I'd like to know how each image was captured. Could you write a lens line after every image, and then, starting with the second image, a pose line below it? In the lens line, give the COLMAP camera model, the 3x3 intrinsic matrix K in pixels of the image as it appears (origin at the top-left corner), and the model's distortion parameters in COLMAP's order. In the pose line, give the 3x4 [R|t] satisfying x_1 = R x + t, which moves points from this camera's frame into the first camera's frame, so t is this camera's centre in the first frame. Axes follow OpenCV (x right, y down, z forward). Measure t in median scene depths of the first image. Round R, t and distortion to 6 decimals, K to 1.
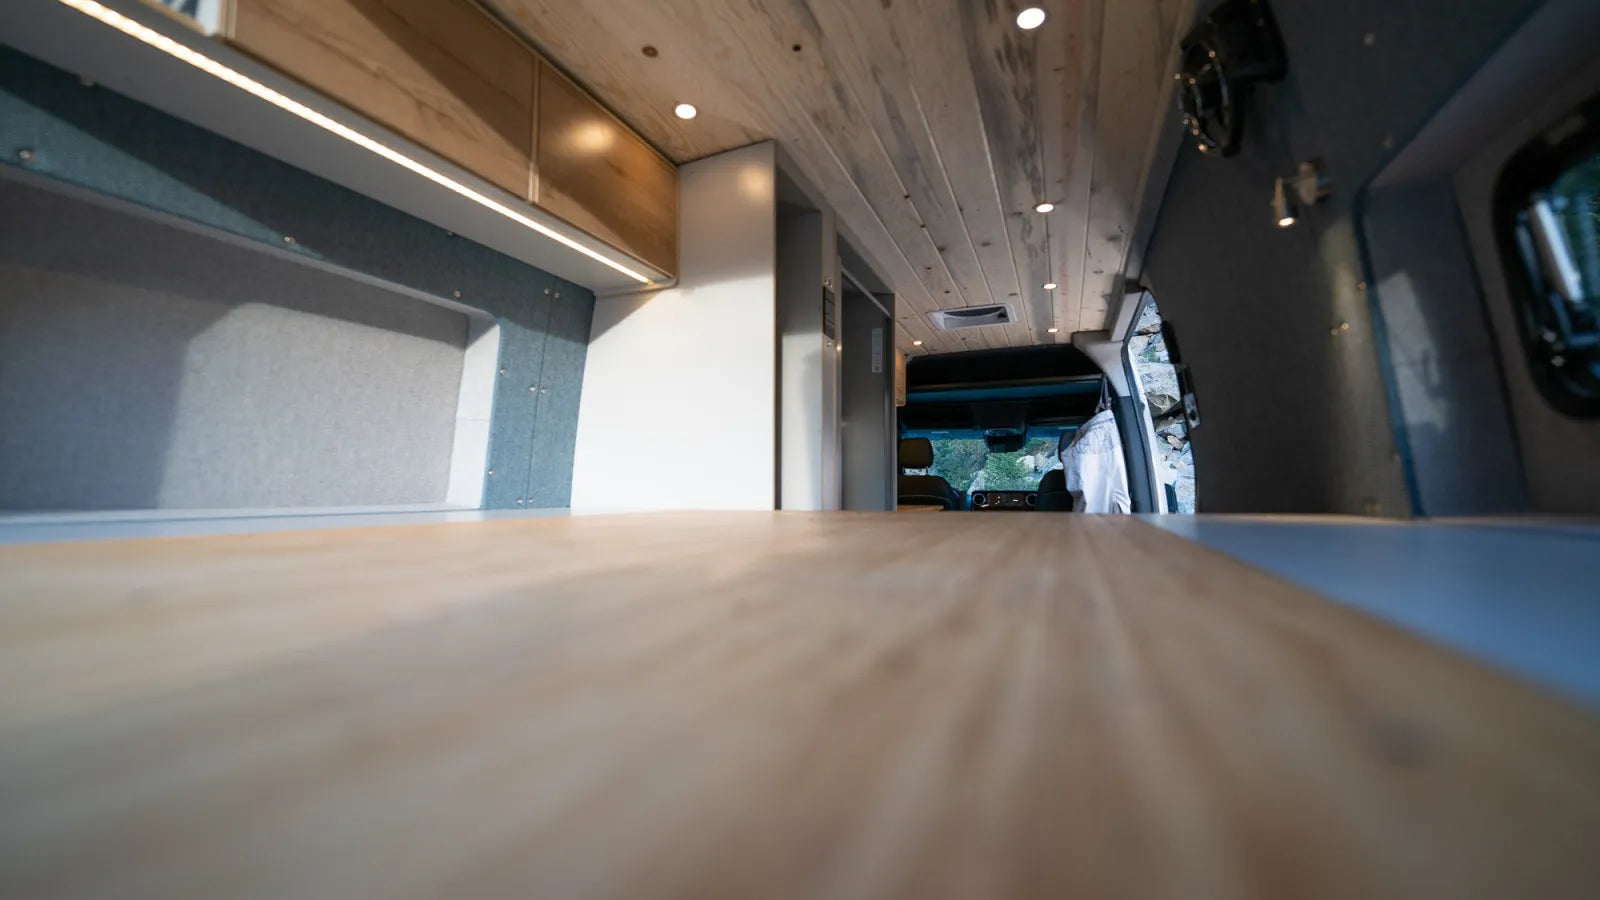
lens RADIAL K [[647.9, 0, 800.0], [0, 647.9, 450.0], [0, 0, 1]] dist [-0.005177, -0.003880]
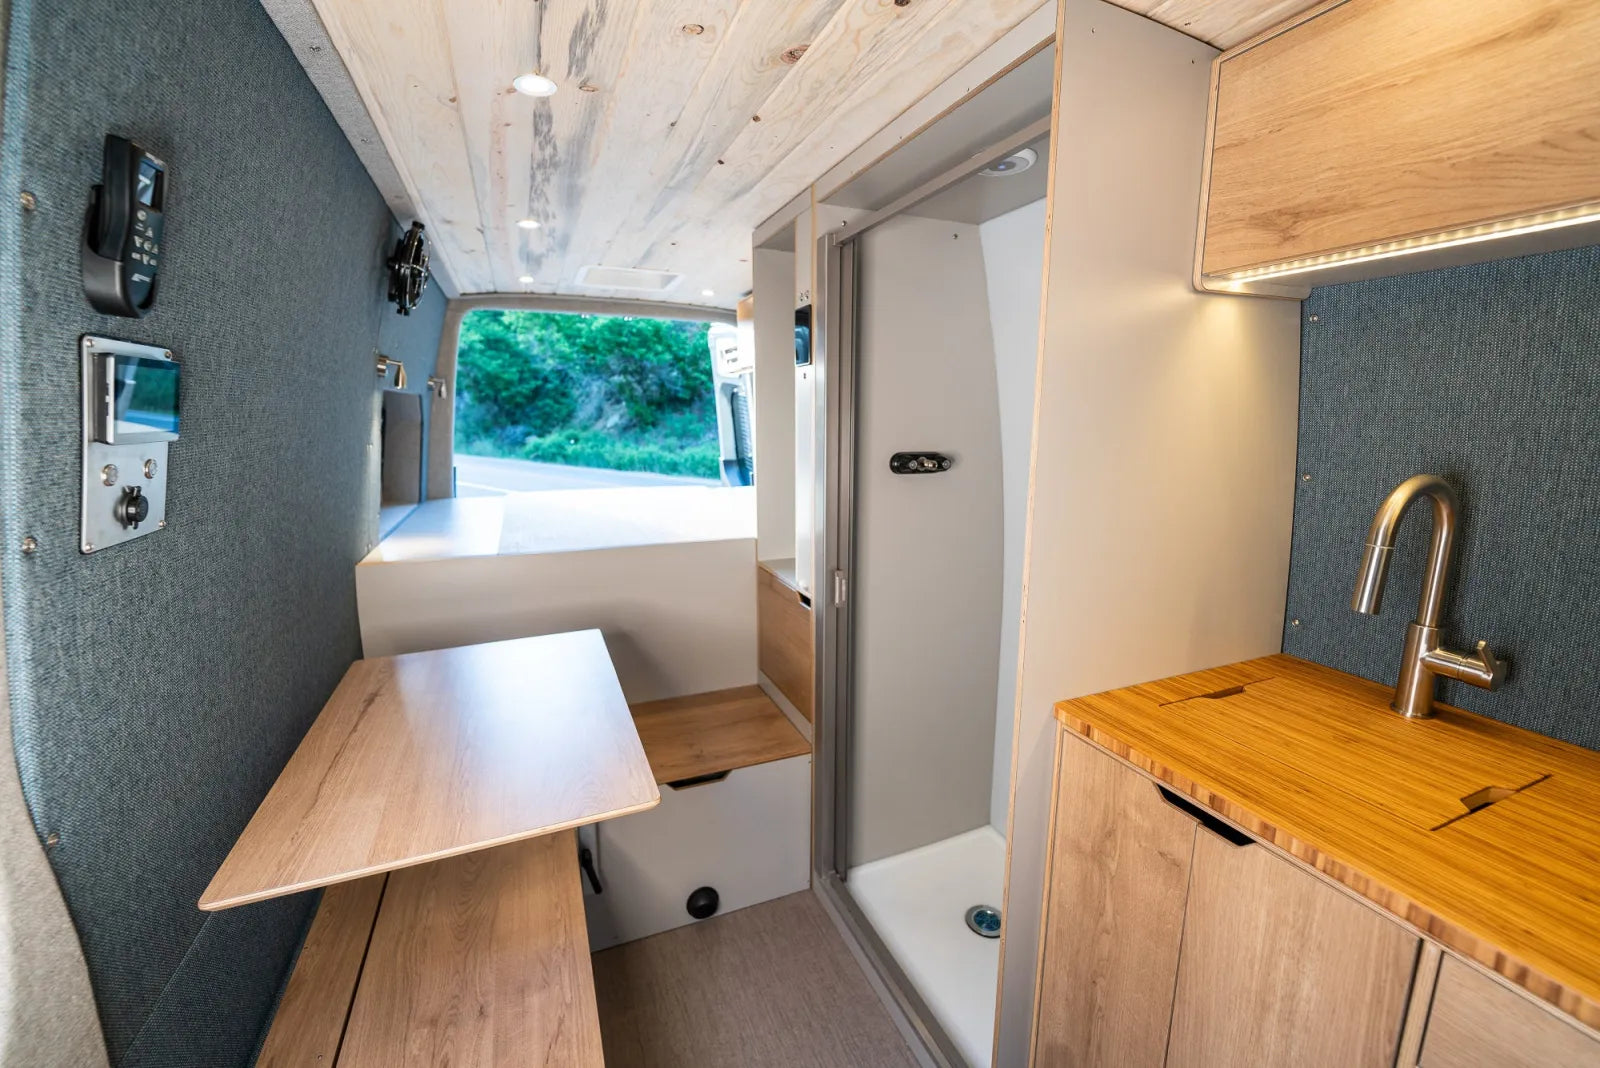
lens RADIAL K [[649.5, 0, 800.0], [0, 649.5, 534.0], [0, 0, 1]] dist [-0.007649, -0.002555]
pose [[-0.705121, 0.127038, -0.697614, 0.958878], [0.040390, 0.989419, 0.139352, -0.109842], [0.707936, 0.070084, -0.702791, 2.317821]]
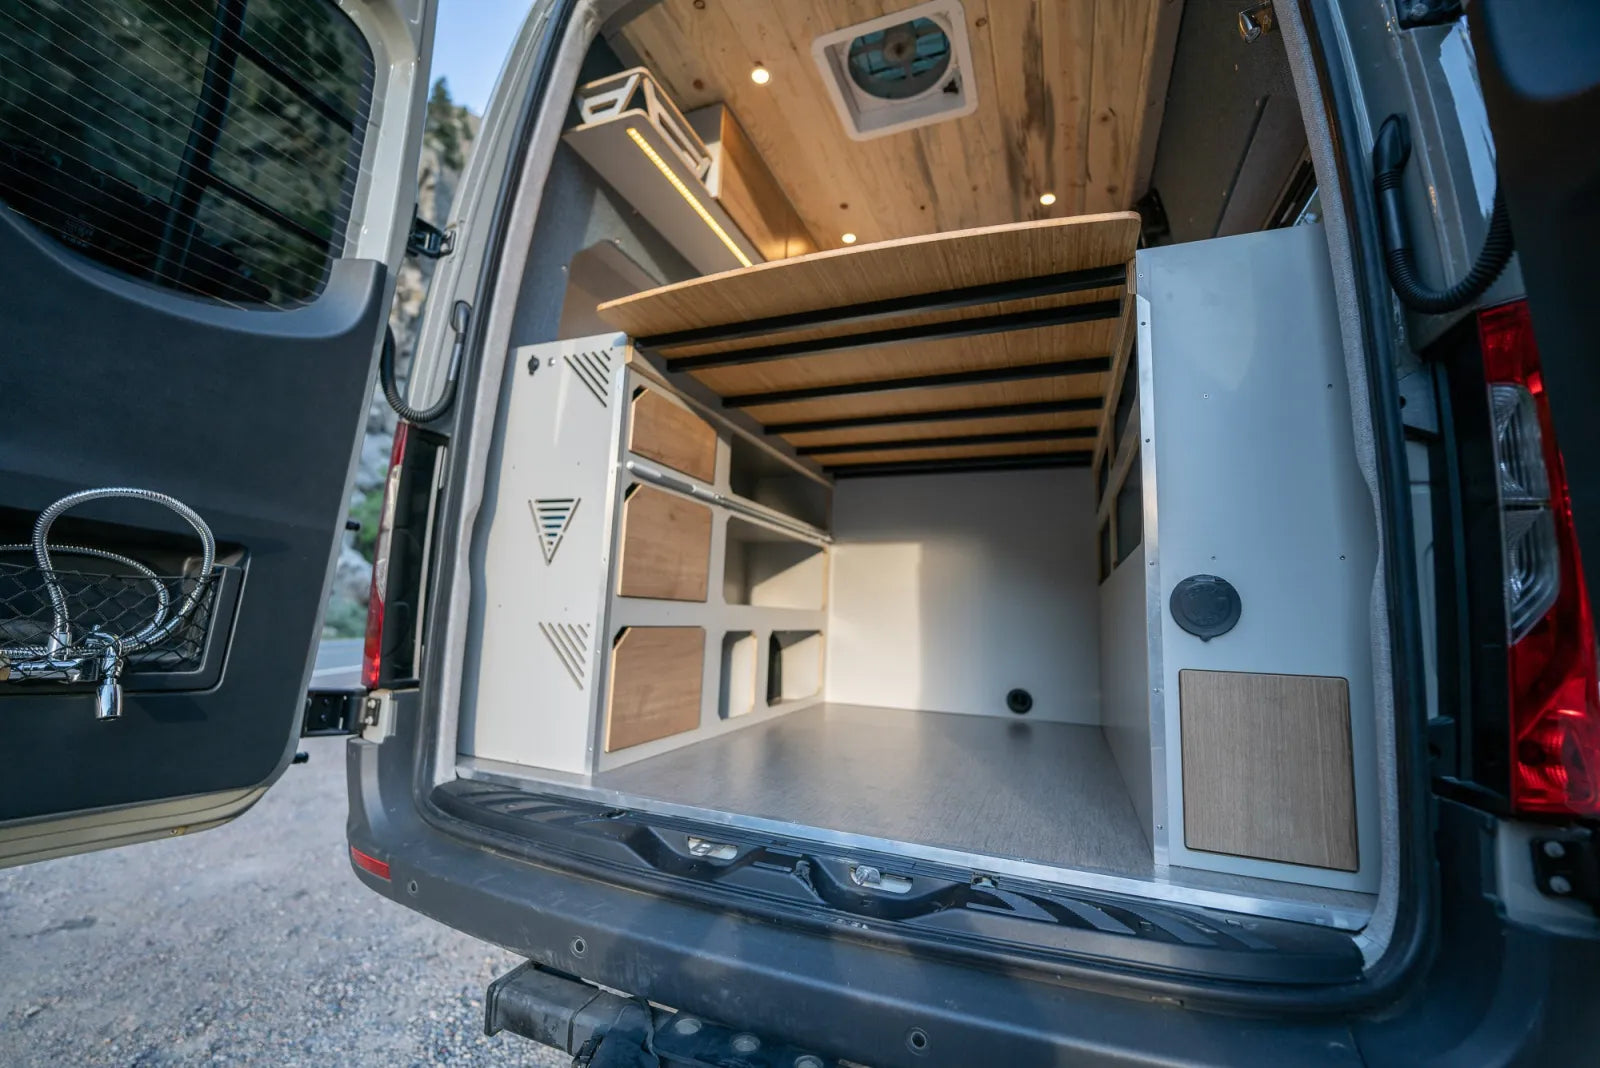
lens RADIAL K [[649.5, 0, 800.0], [0, 649.5, 534.0], [0, 0, 1]] dist [-0.007649, -0.002555]
pose [[0.999014, 0.044384, -0.000455, -0.303396], [-0.044305, 0.996530, -0.070456, 0.448039], [-0.002674, 0.070407, 0.997515, -0.772817]]
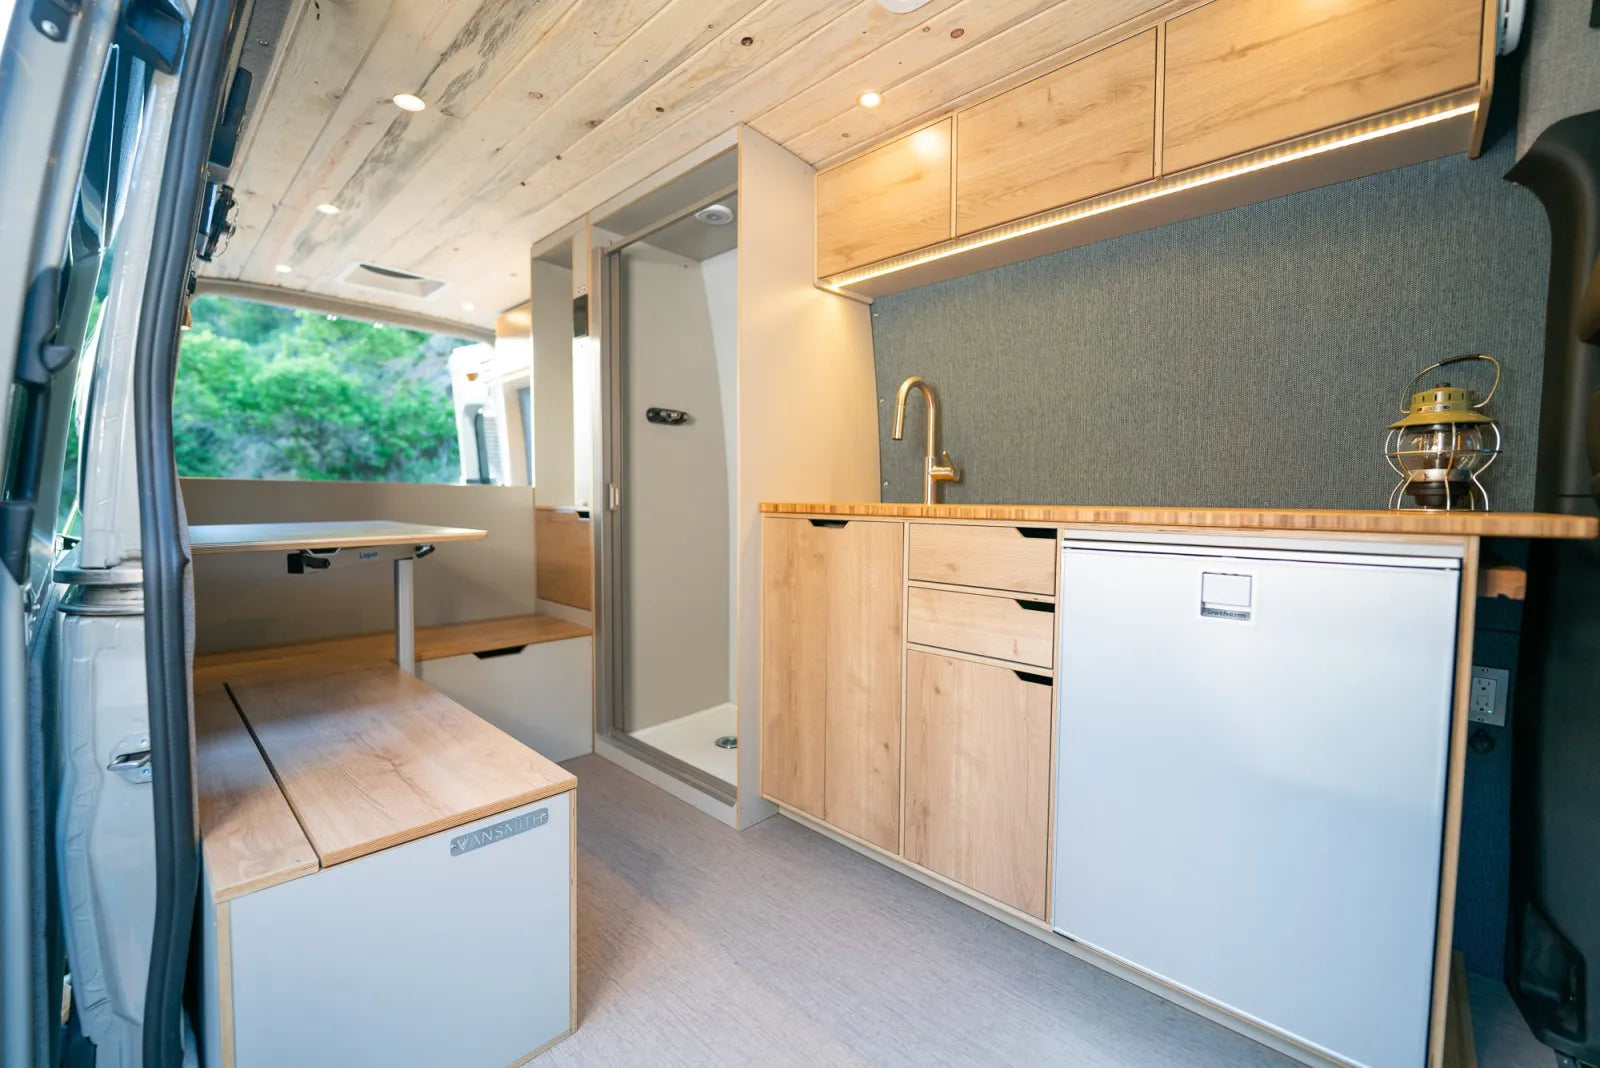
lens RADIAL K [[645.5, 0, 796.0], [0, 645.5, 534.4], [0, 0, 1]] dist [0.000095, -0.007083]
pose [[-0.363017, 0.049162, -0.930485, 1.440667], [0.046014, 0.998335, 0.034795, 0.222921], [0.930646, -0.030184, -0.364674, 2.555011]]
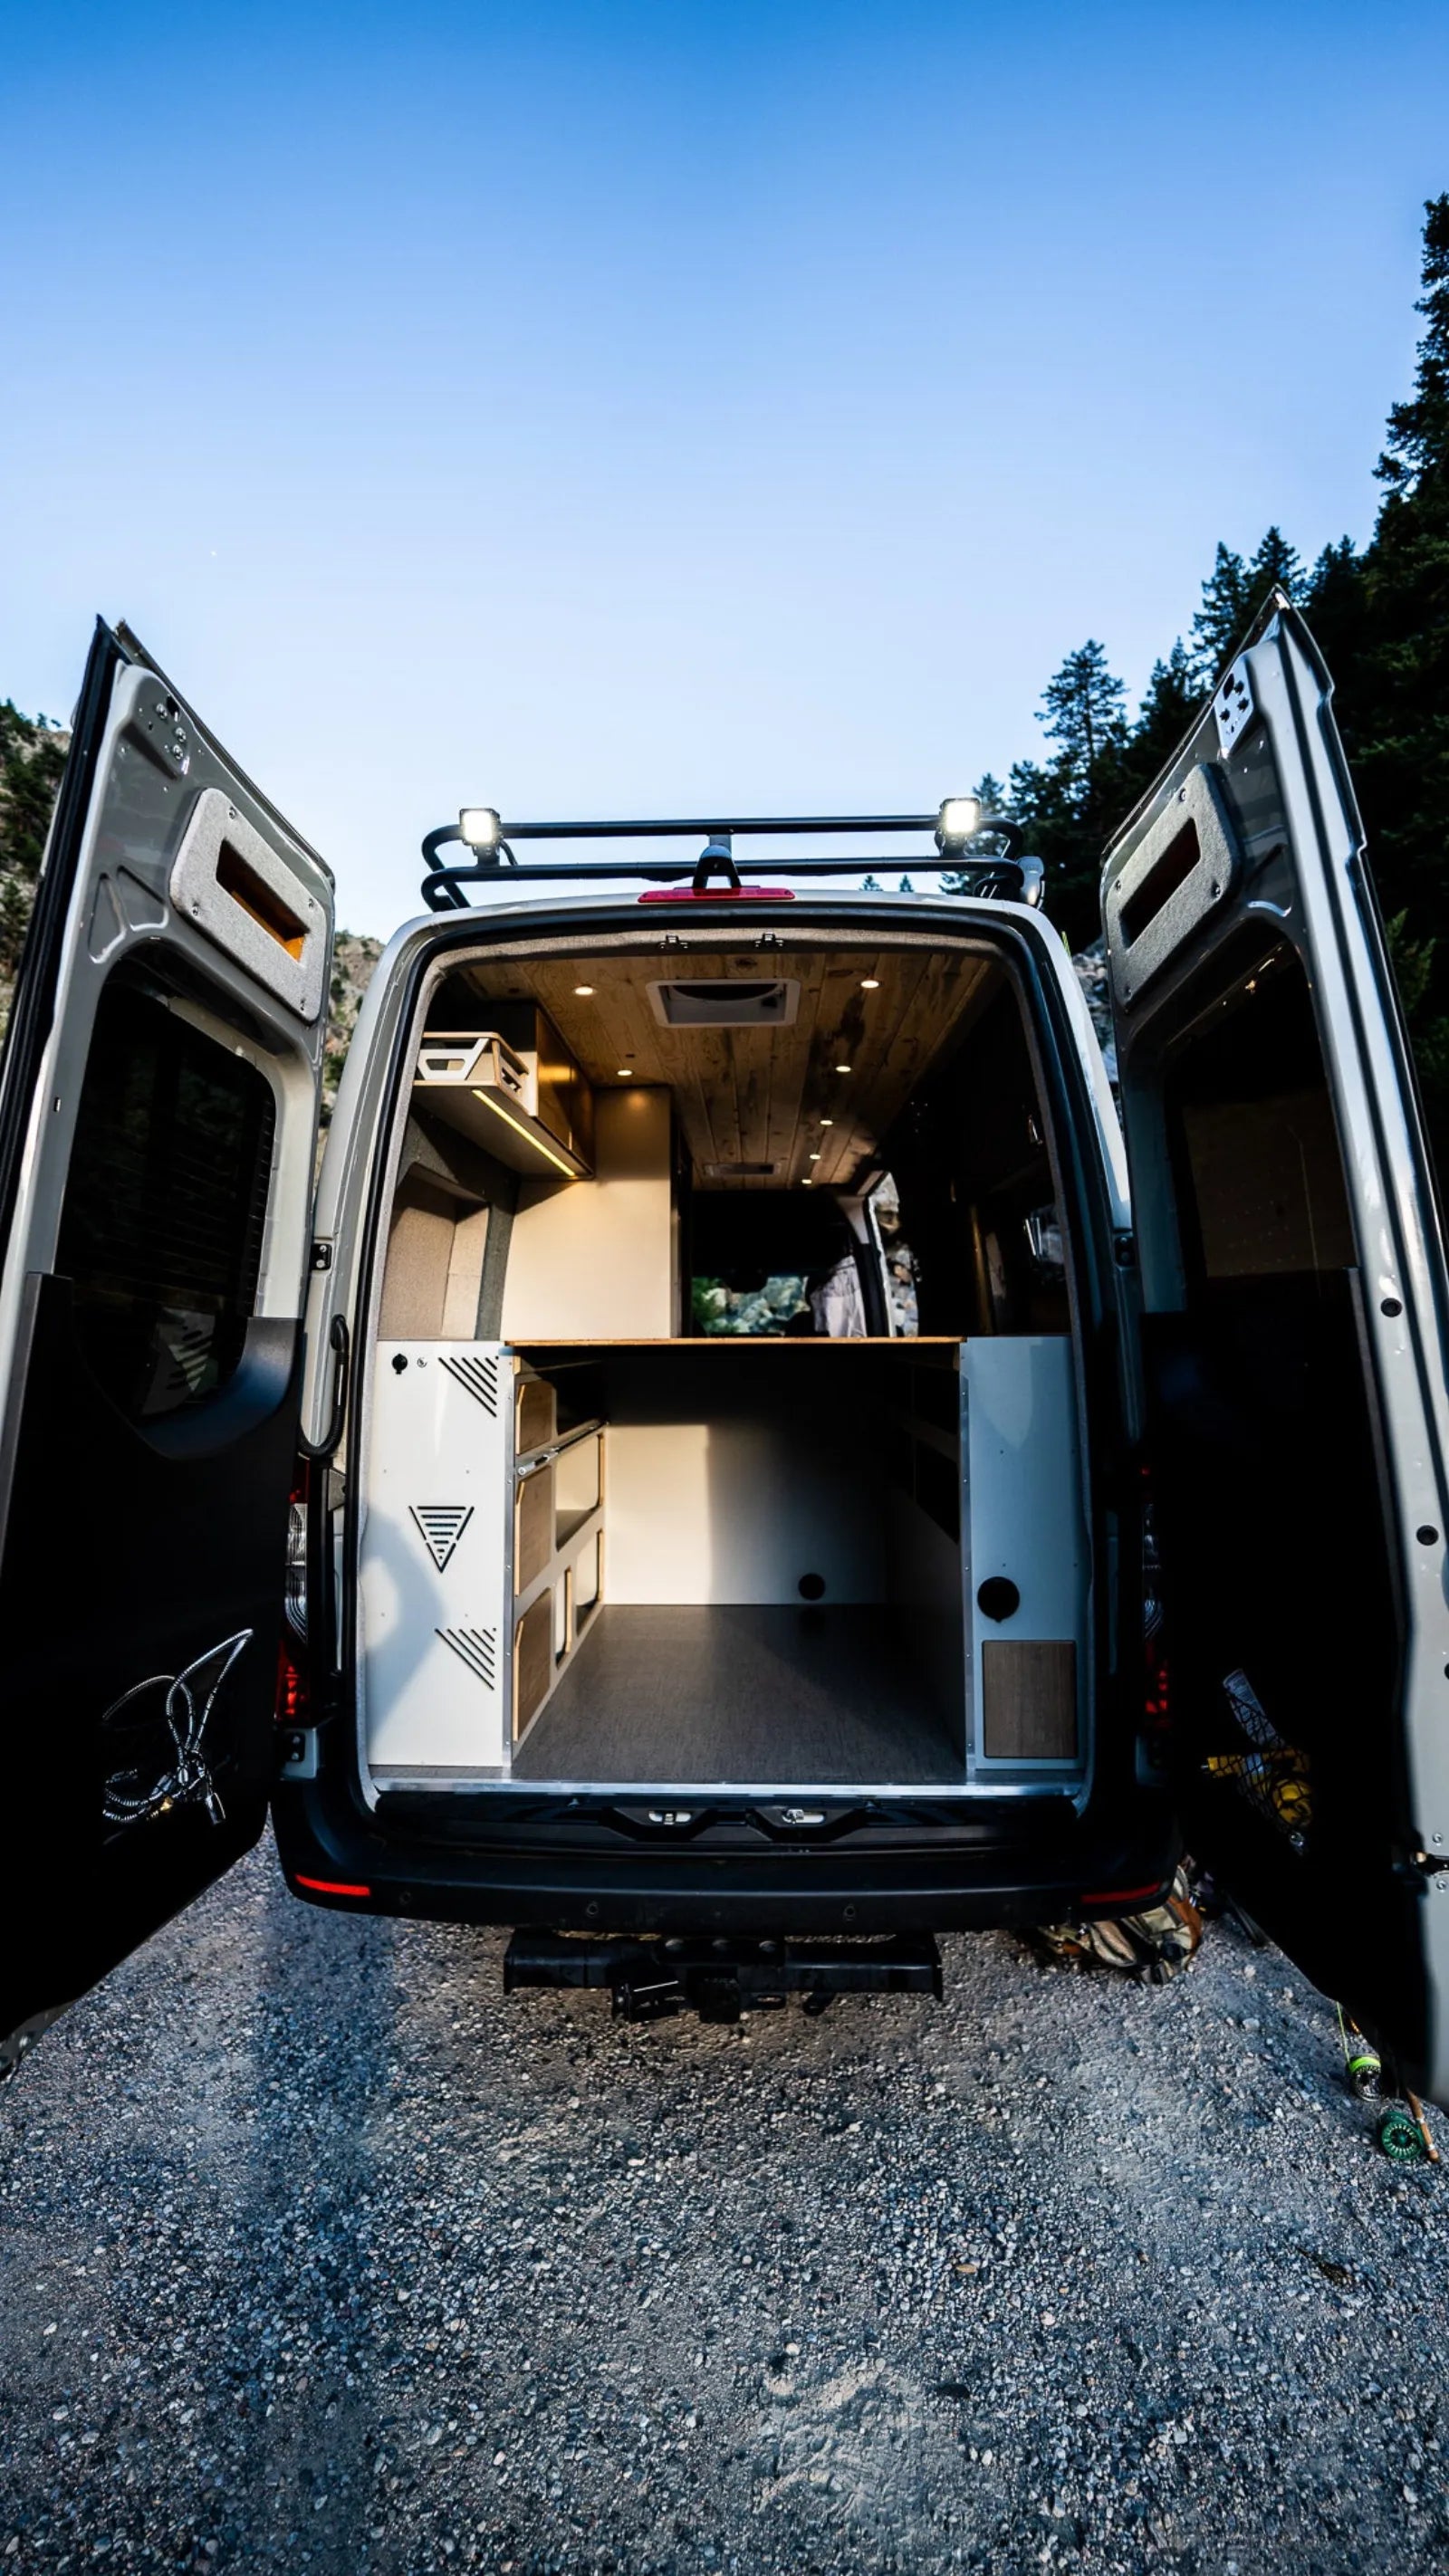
lens RADIAL K [[1043.2, 0, 726.2], [0, 1043.2, 1283.4], [0, 0, 1]] dist [-0.005177, -0.003880]
pose [[0.936367, 0.016516, 0.350635, -0.884651], [-0.019632, 0.999793, 0.005332, -0.059393], [-0.350474, -0.011877, 0.936497, -1.502066]]
